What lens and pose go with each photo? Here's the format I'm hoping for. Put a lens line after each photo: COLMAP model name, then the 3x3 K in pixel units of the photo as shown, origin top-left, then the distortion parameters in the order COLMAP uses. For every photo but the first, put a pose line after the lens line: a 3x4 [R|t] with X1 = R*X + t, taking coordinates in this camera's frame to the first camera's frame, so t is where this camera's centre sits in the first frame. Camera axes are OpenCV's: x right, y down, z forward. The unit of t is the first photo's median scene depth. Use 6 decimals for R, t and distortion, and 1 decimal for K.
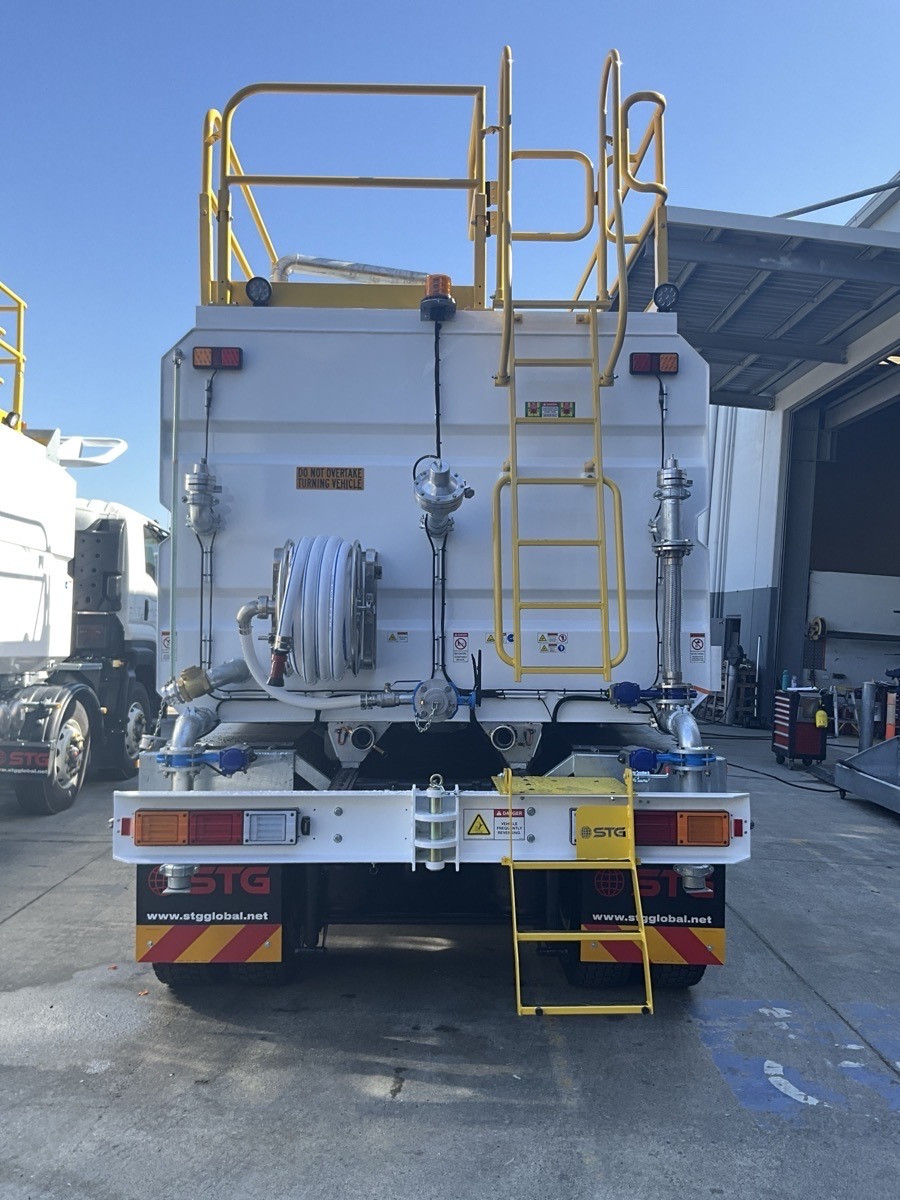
lens RADIAL K [[999.1, 0, 450.0], [0, 999.1, 600.0], [0, 0, 1]] dist [0.103744, -0.207329]
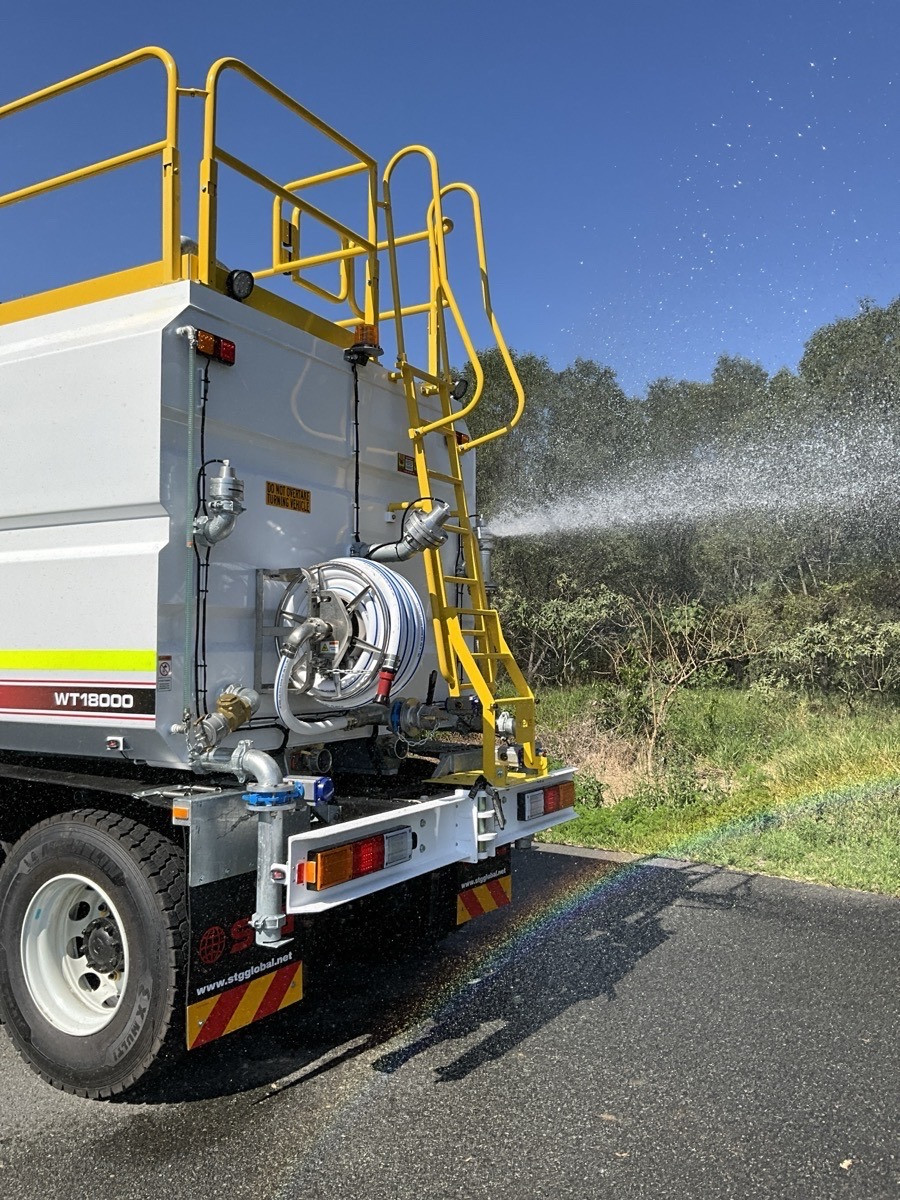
lens RADIAL K [[999.7, 0, 450.0], [0, 999.7, 600.0], [0, 0, 1]] dist [0.089500, -0.166367]
pose [[0.518552, 0.042266, 0.854001, -0.928599], [-0.028743, 0.999075, -0.031993, 0.005353], [-0.854563, -0.007957, 0.519287, 0.381729]]
